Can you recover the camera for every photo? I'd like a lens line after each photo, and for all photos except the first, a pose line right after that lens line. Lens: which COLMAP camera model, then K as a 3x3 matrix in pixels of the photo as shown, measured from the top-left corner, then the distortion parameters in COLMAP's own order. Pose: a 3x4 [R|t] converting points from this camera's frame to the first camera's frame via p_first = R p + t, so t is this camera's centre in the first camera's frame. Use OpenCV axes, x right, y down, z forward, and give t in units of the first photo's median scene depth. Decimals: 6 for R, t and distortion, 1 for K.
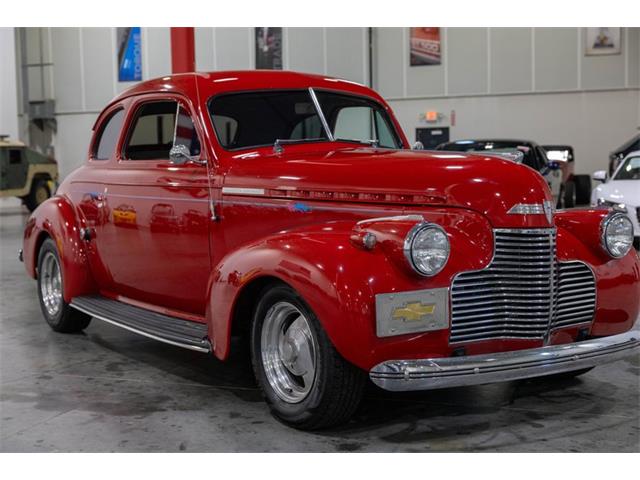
lens RADIAL K [[927.2, 0, 322.8], [0, 927.2, 239.8], [0, 0, 1]] dist [0.009299, 0.061387]
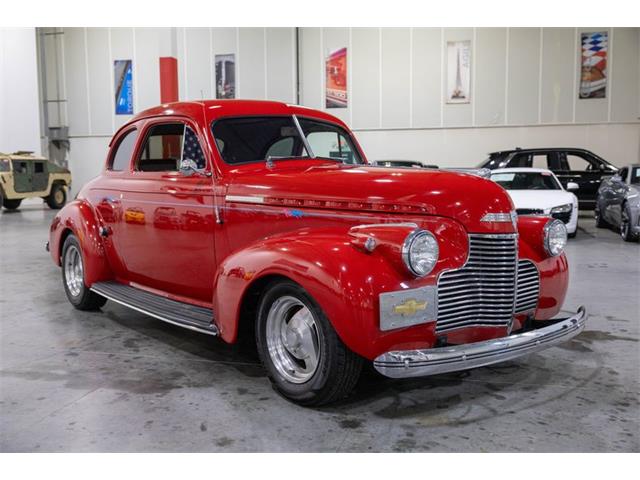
lens RADIAL K [[629.5, 0, 321.1], [0, 629.5, 237.7], [0, 0, 1]] dist [0.007574, 0.003417]
pose [[0.994731, 0.002295, 0.102494, -0.069509], [-0.003953, 0.999865, 0.015978, -0.015783], [-0.102443, -0.016299, 0.994605, 0.180238]]
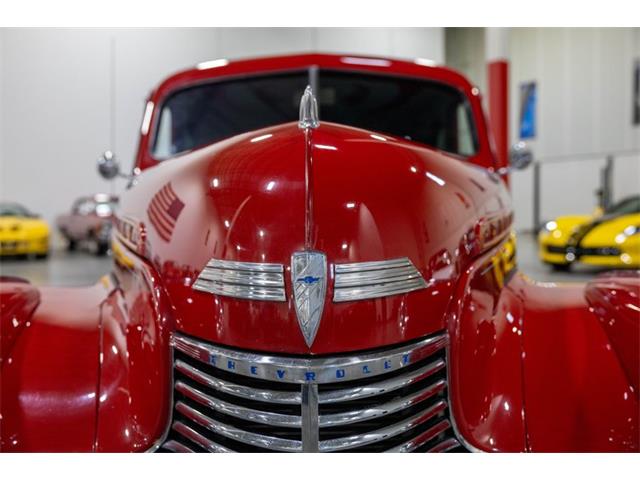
lens RADIAL K [[629.5, 0, 321.1], [0, 629.5, 237.7], [0, 0, 1]] dist [0.007574, 0.003417]
pose [[0.831702, 0.027877, -0.554522, 0.279829], [-0.043705, 0.998927, -0.015333, -0.035536], [0.553499, 0.036988, 0.832028, 0.694417]]
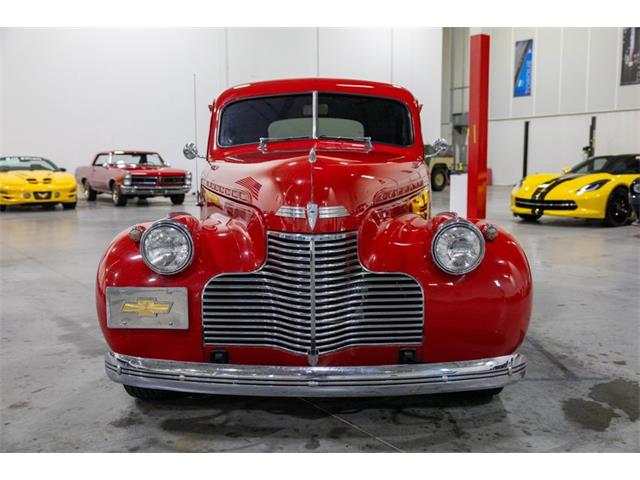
lens RADIAL K [[629.5, 0, 321.1], [0, 629.5, 237.7], [0, 0, 1]] dist [0.007574, 0.003417]
pose [[0.829101, 0.076222, -0.553879, 0.477548], [-0.050660, 0.996830, 0.061345, -0.038259], [0.556799, -0.022801, 0.830334, 0.408323]]
